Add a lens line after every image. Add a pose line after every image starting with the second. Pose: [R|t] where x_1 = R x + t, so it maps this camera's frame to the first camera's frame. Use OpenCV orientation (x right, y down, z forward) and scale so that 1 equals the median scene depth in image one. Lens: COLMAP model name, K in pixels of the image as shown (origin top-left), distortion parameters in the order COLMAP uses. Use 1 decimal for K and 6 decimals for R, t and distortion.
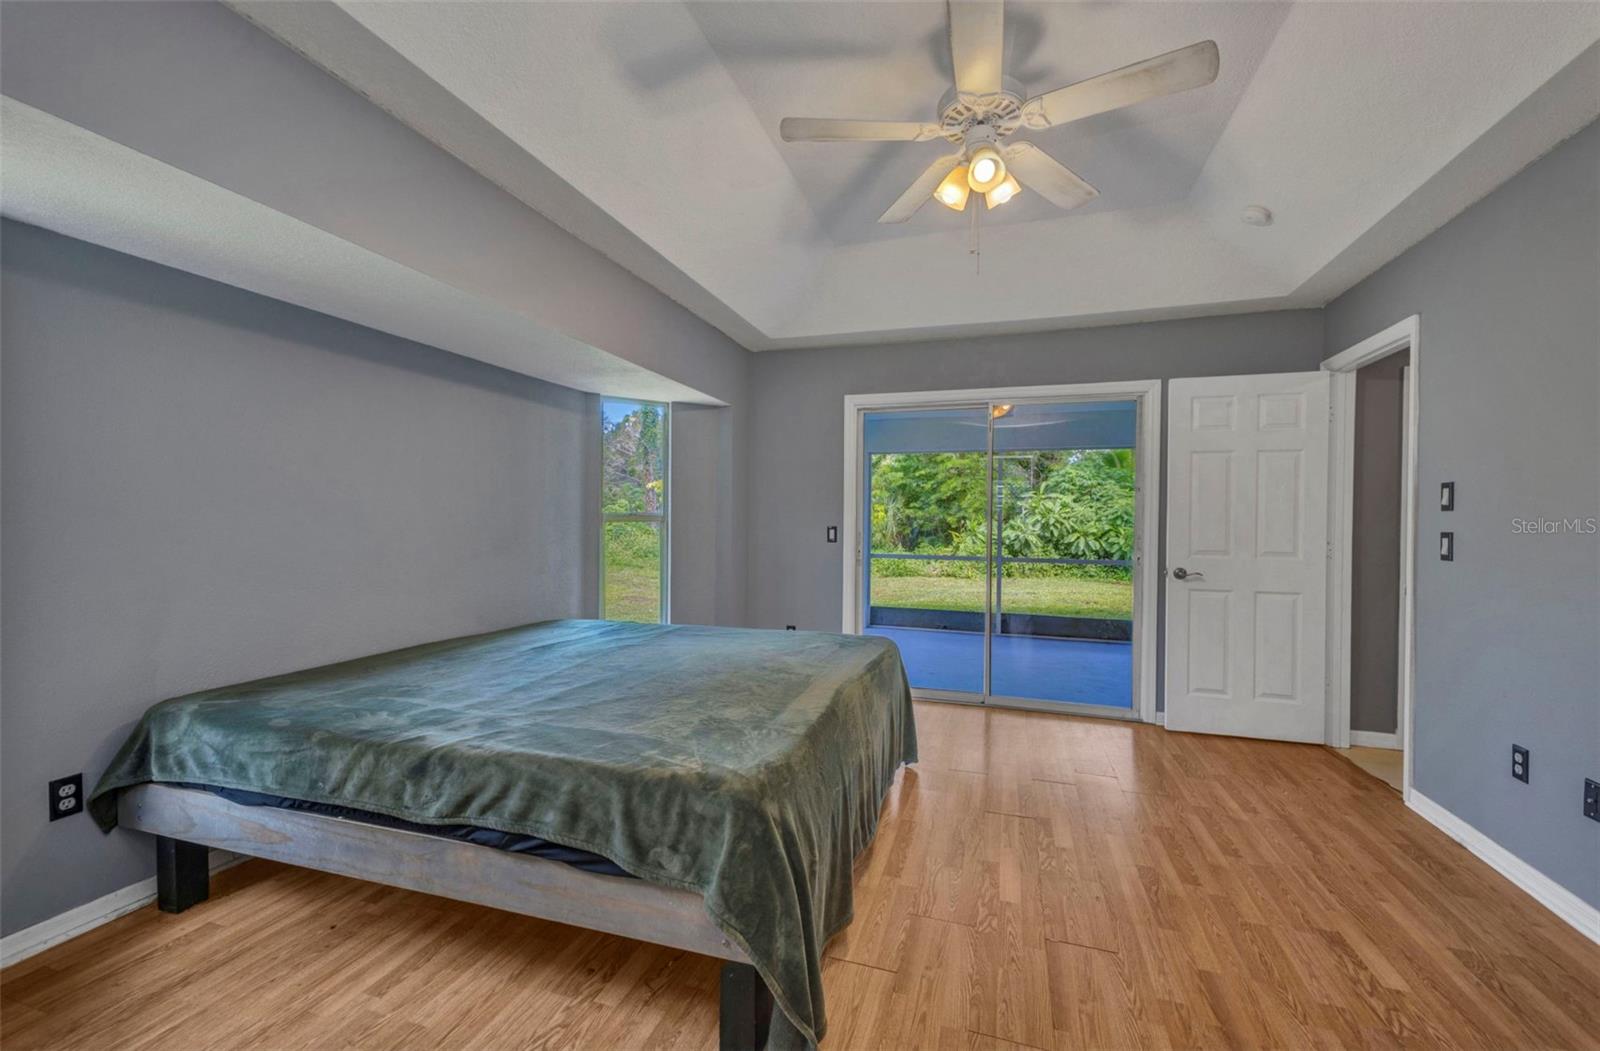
lens RADIAL K [[642.5, 0, 800.0], [0, 642.5, 525.5], [0, 0, 1]] dist [0.001925, -0.000251]
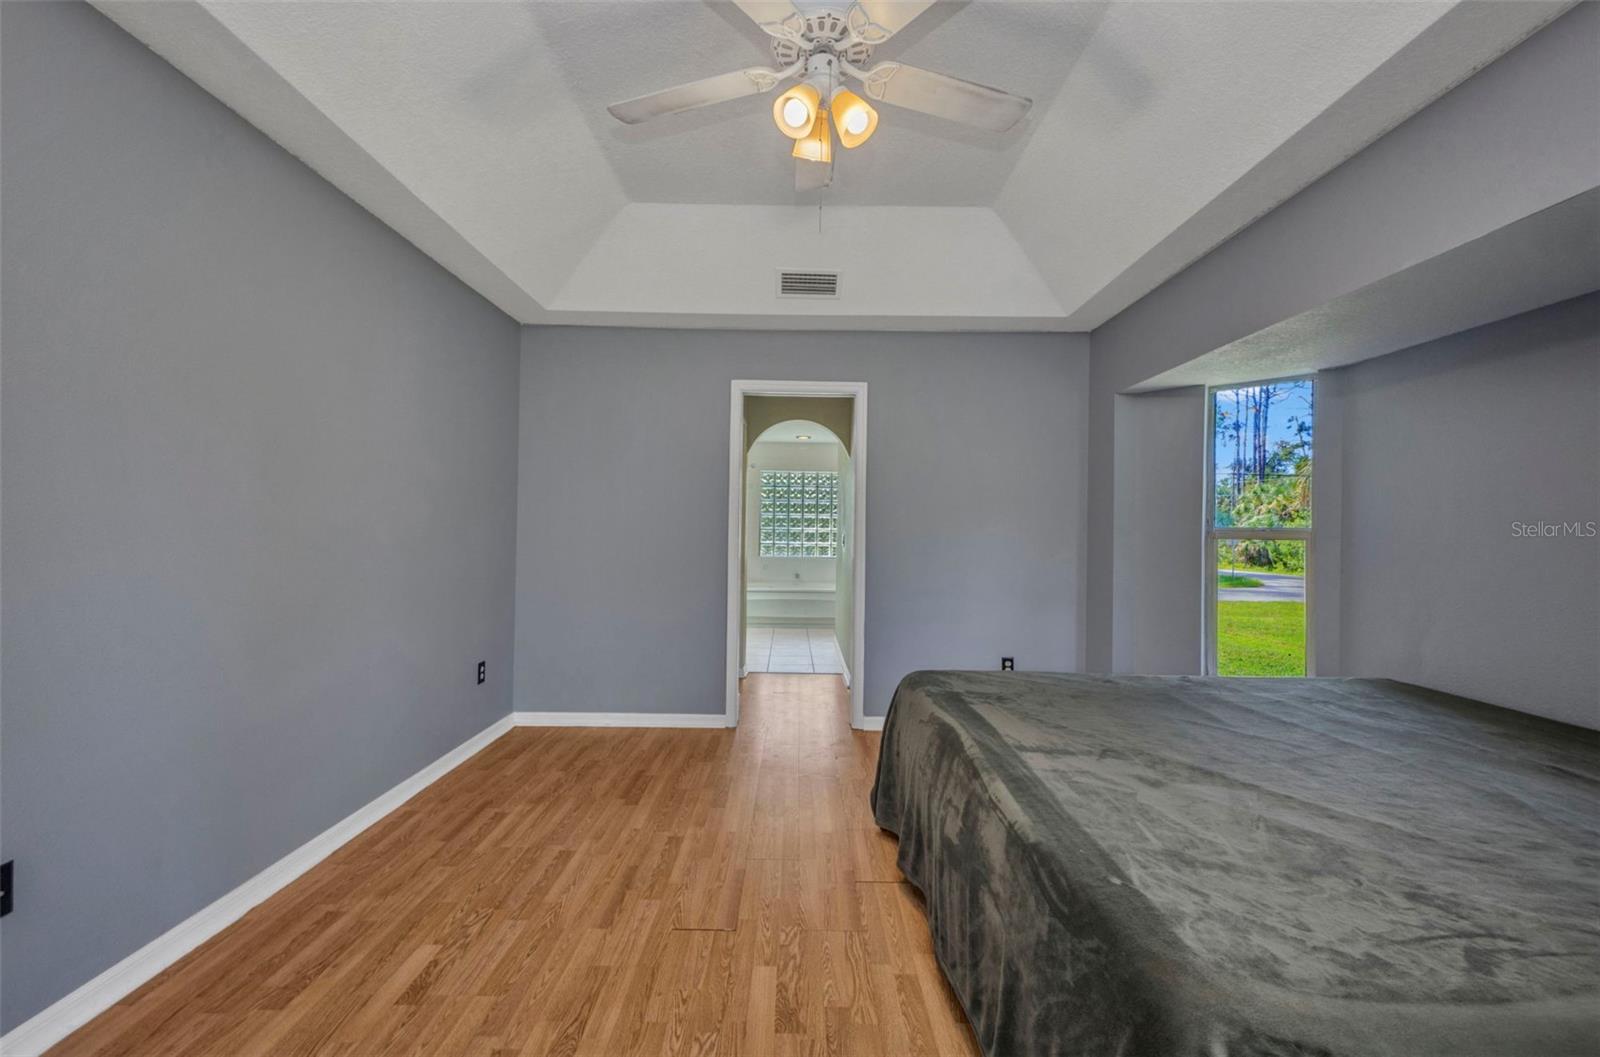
lens RADIAL K [[648.2, 0, 800.0], [0, 648.2, 528.5], [0, 0, 1]] dist [0.012546, 0.000161]
pose [[-0.951396, -0.023297, -0.307088, 0.619779], [-0.026275, 0.999639, 0.005564, -0.014748], [0.306848, 0.013363, -0.951665, 2.020258]]
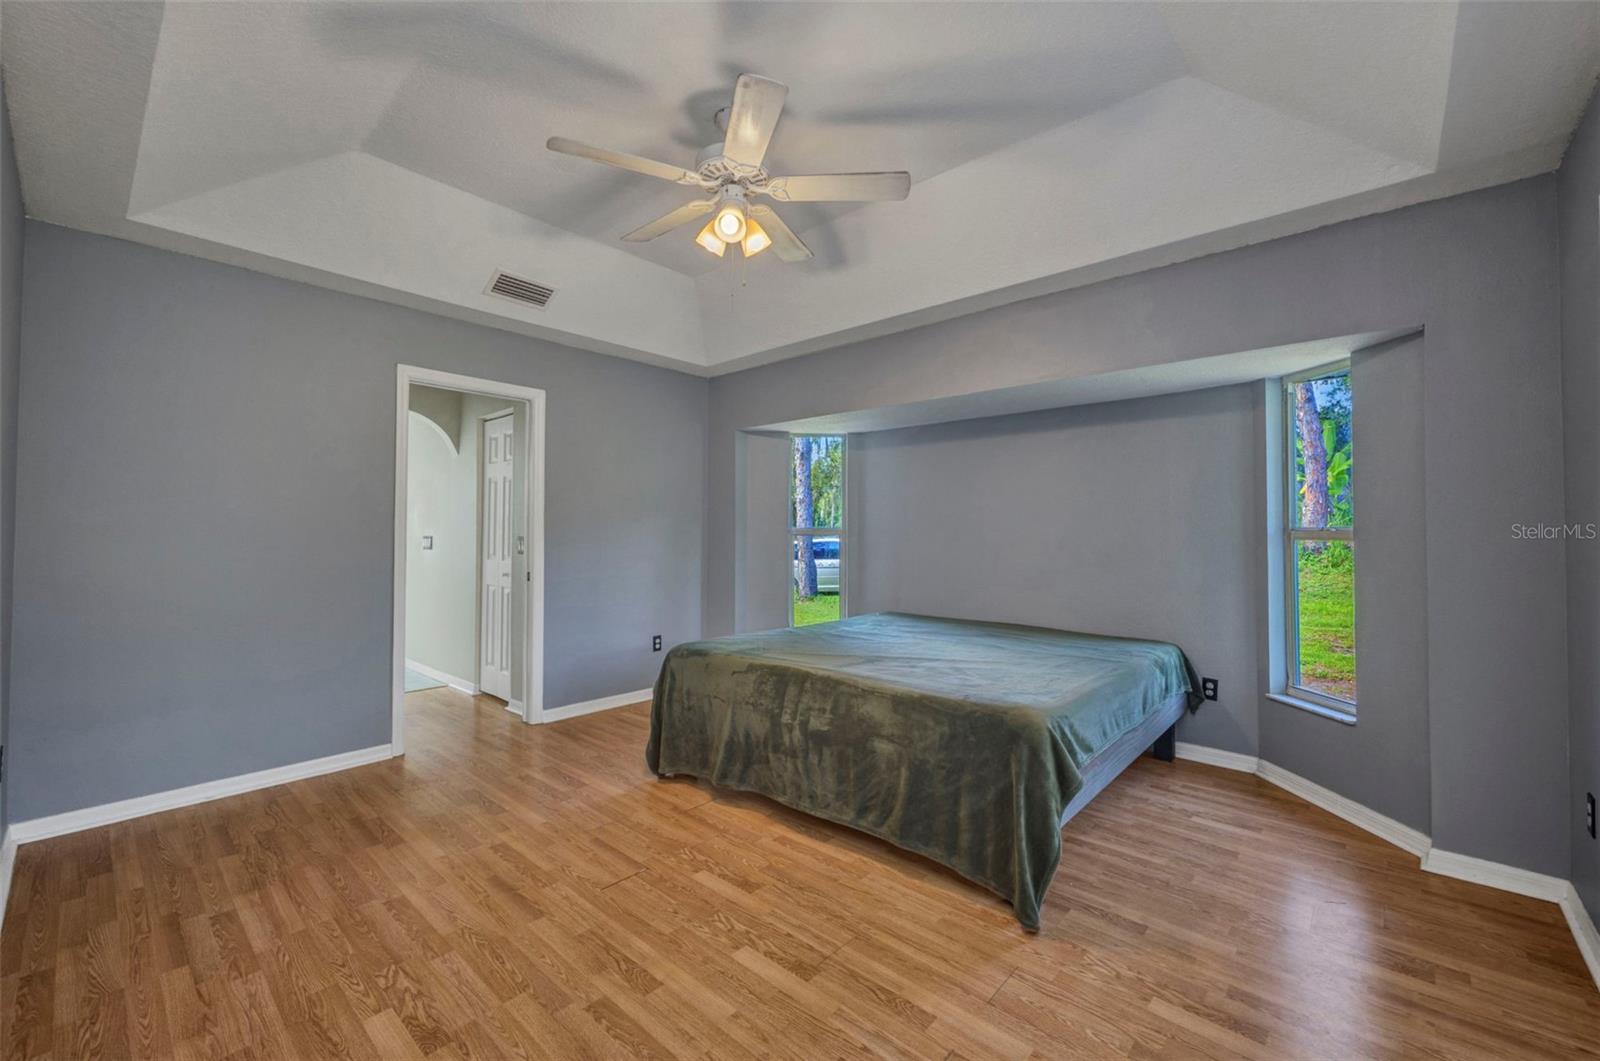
lens RADIAL K [[645.5, 0, 800.5], [0, 645.5, 528.9], [0, 0, 1]] dist [0.011127, 0.000011]
pose [[-0.402723, -0.016122, -0.915180, 1.416792], [-0.016644, 0.999809, -0.010289, -0.005044], [0.915171, 0.011089, -0.402914, 1.762685]]
